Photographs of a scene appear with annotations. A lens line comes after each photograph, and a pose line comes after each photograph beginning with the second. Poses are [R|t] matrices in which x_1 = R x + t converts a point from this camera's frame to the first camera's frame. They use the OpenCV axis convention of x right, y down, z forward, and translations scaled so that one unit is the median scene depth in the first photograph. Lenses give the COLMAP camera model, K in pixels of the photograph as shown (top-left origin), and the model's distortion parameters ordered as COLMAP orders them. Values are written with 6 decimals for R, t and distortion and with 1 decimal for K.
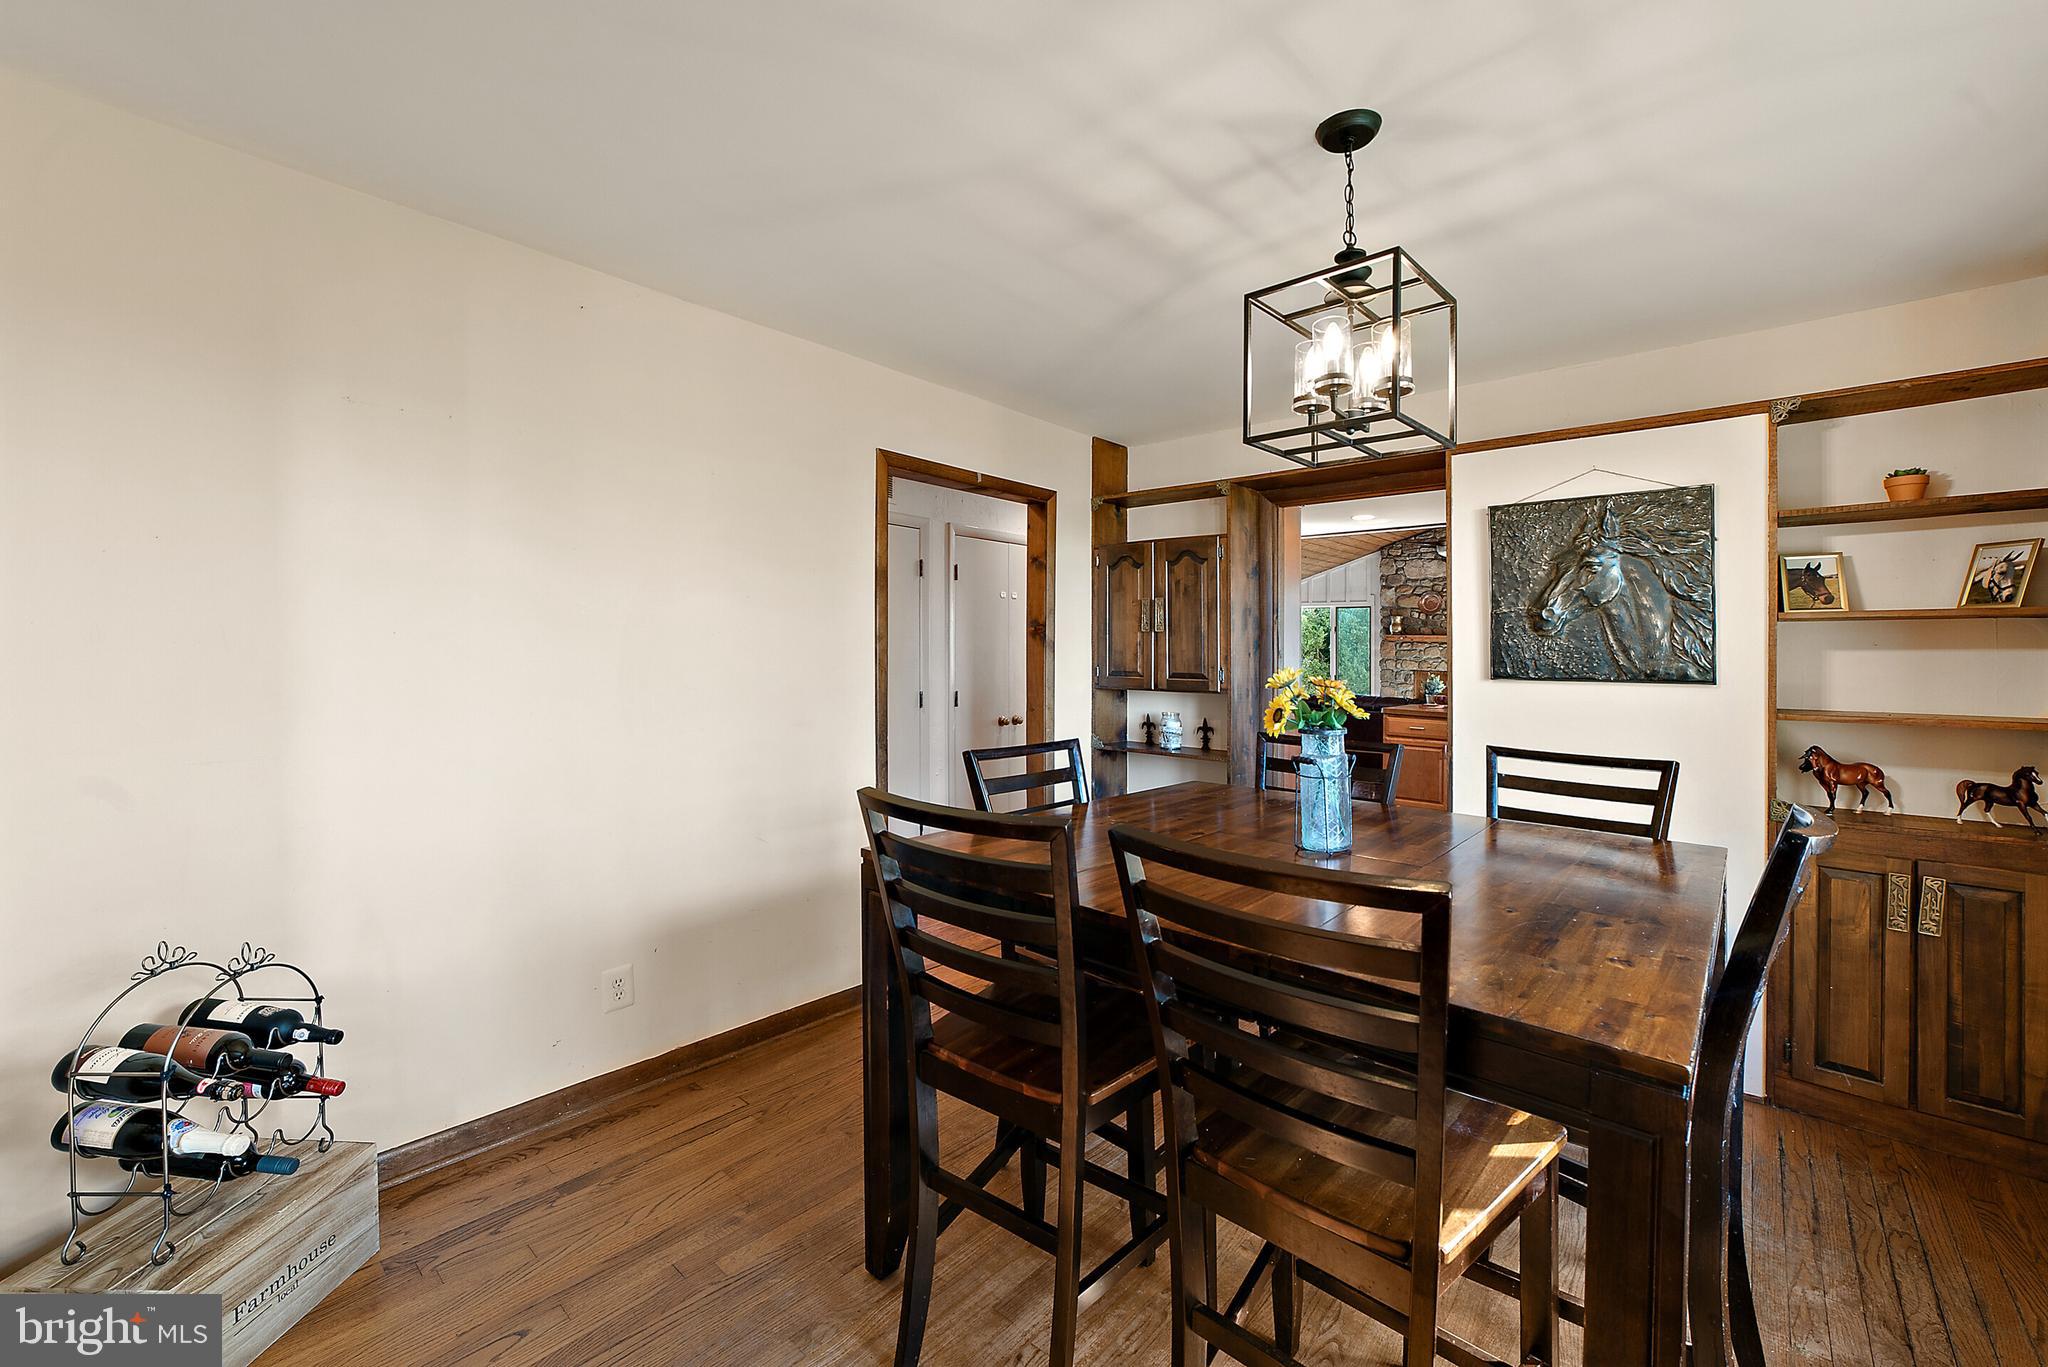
lens RADIAL K [[806.5, 0, 1045.1], [0, 806.5, 648.1], [0, 0, 1]] dist [-0.023715, 0.000368]
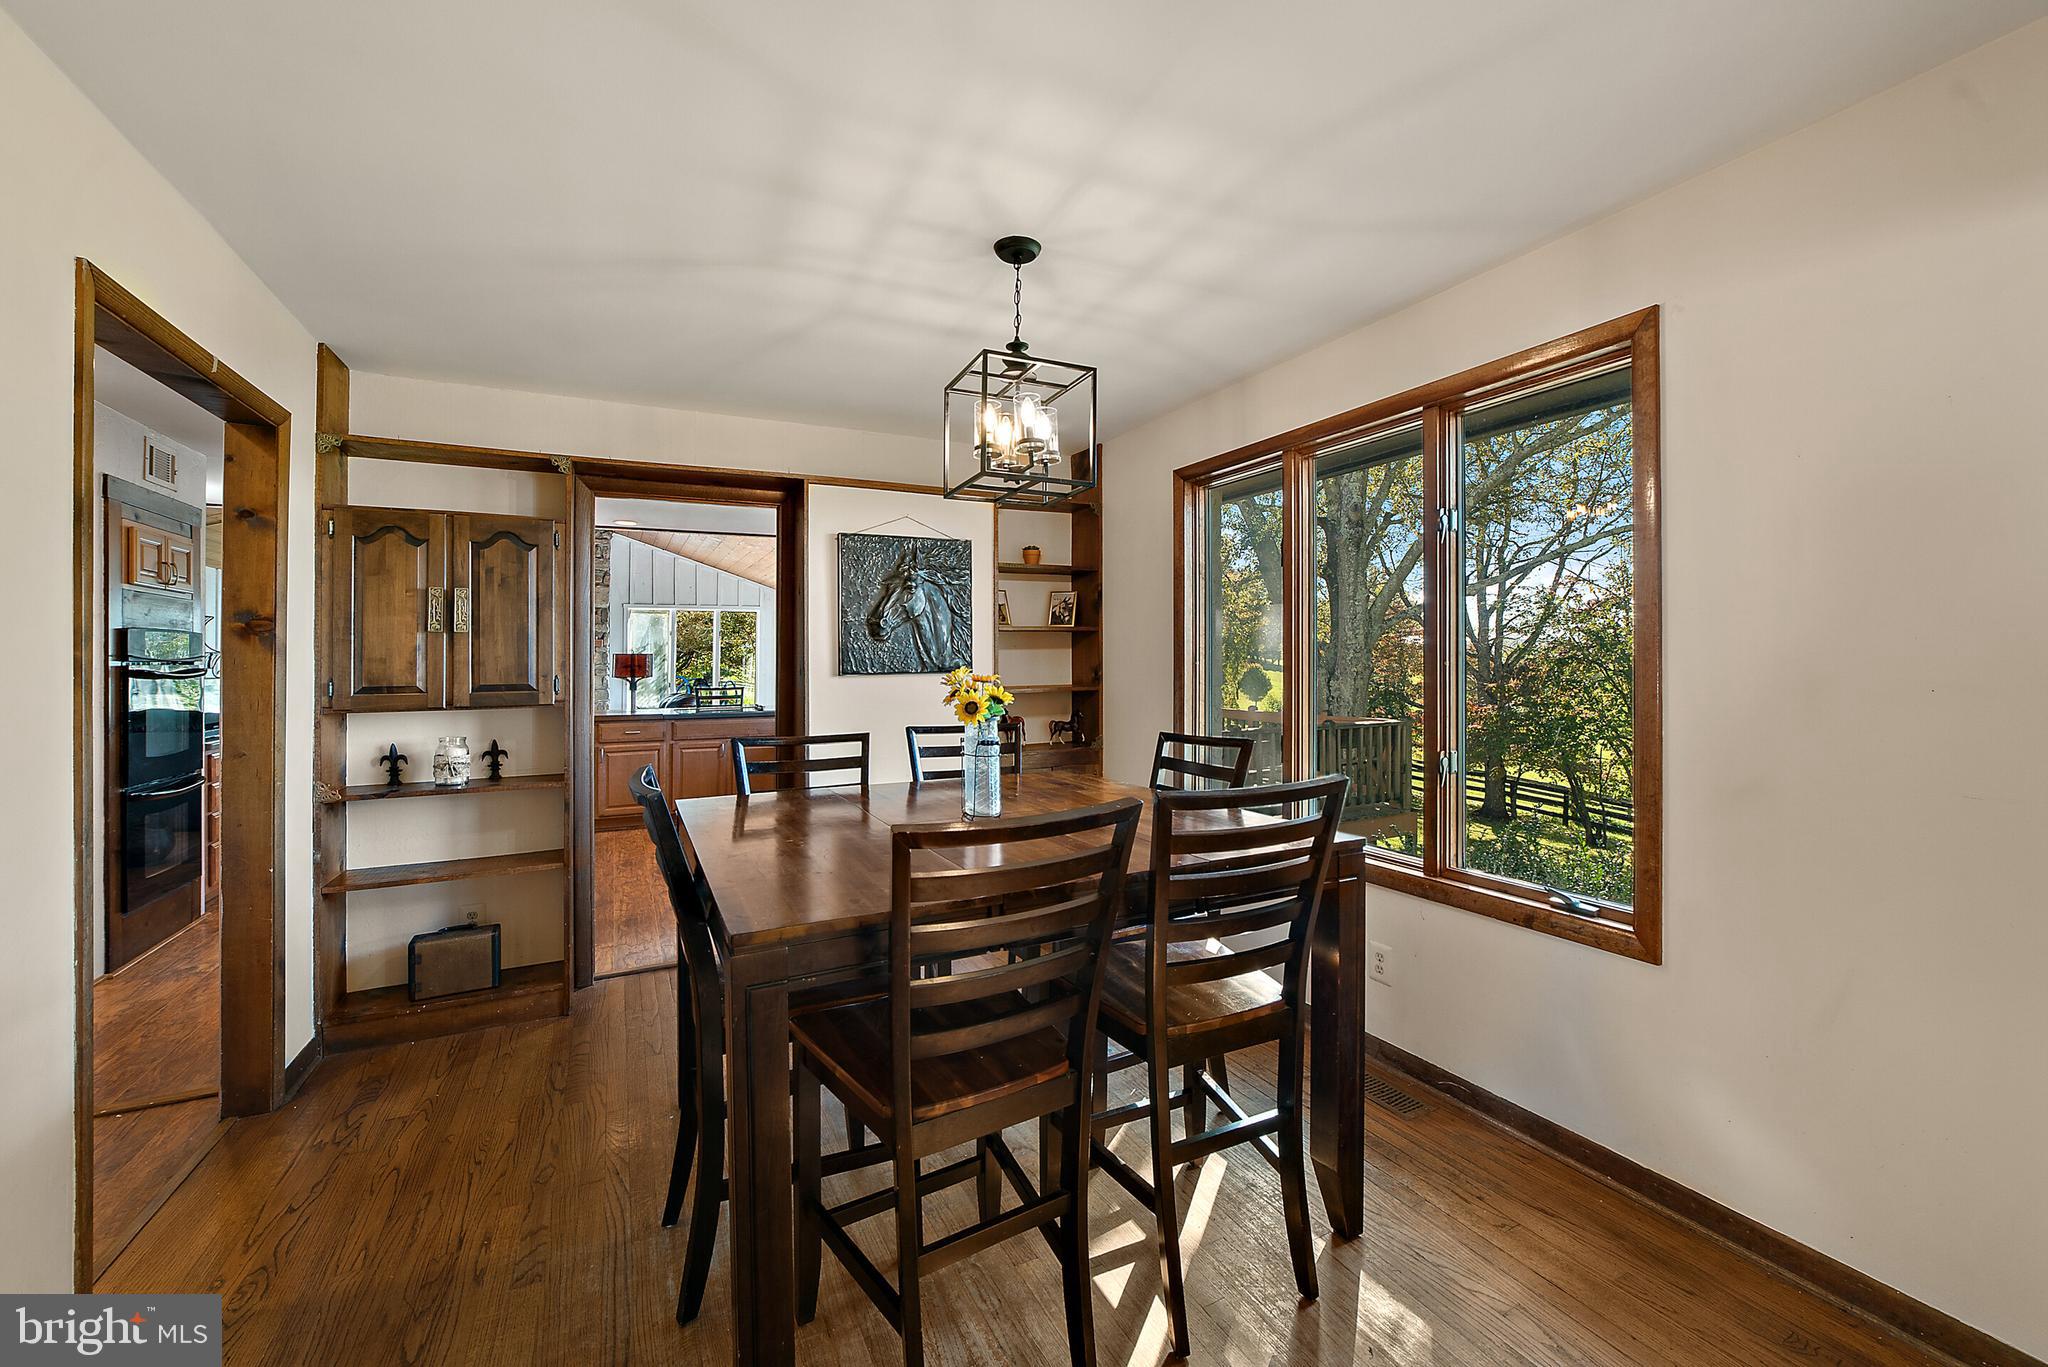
lens RADIAL K [[806.5, 0, 1008.1], [0, 806.5, 641.2], [0, 0, 1]] dist [-0.023715, 0.000368]
pose [[0.388111, 0.002559, 0.921609, -0.461976], [0.007447, 0.999955, -0.005913, -0.004495], [-0.921583, 0.009158, 0.388074, 0.291493]]
